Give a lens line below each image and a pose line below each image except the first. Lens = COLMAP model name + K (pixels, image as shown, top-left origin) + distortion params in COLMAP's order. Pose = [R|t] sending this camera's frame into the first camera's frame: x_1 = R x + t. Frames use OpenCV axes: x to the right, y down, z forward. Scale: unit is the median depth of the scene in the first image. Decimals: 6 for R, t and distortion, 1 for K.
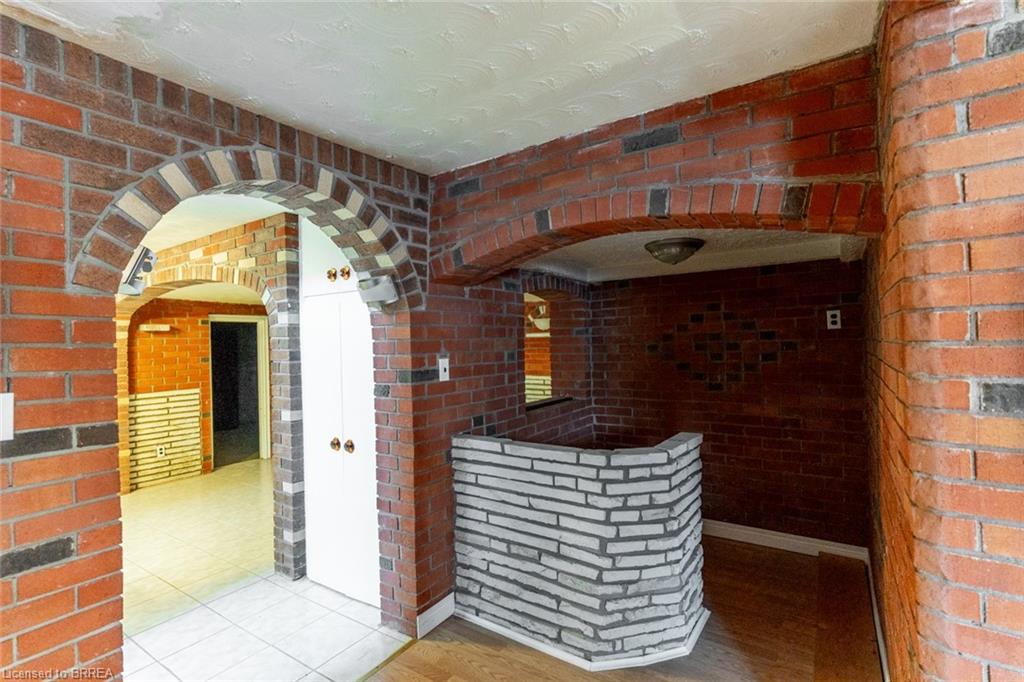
lens RADIAL K [[483.8, 0, 511.4], [0, 483.8, 340.8], [0, 0, 1]] dist [0.005383, 0.000656]
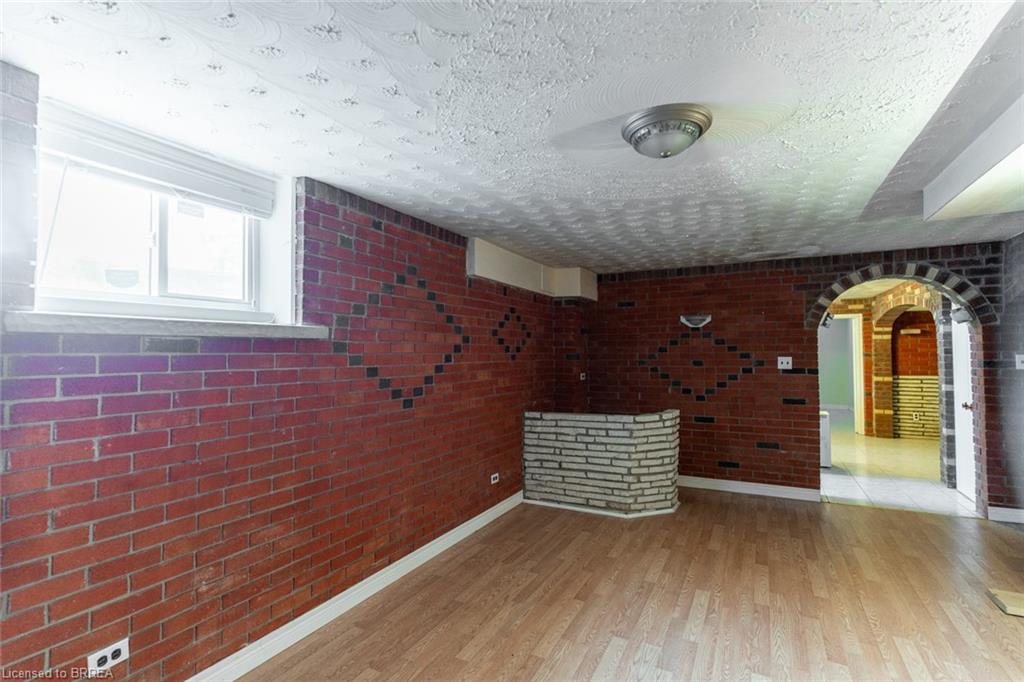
lens RADIAL K [[483.8, 0, 511.4], [0, 483.8, 340.8], [0, 0, 1]] dist [0.005383, 0.000656]
pose [[0.124554, 0.002608, -0.992209, 1.279124], [0.005671, 0.999978, 0.003341, -0.023076], [0.992197, -0.006043, 0.124536, -0.854743]]
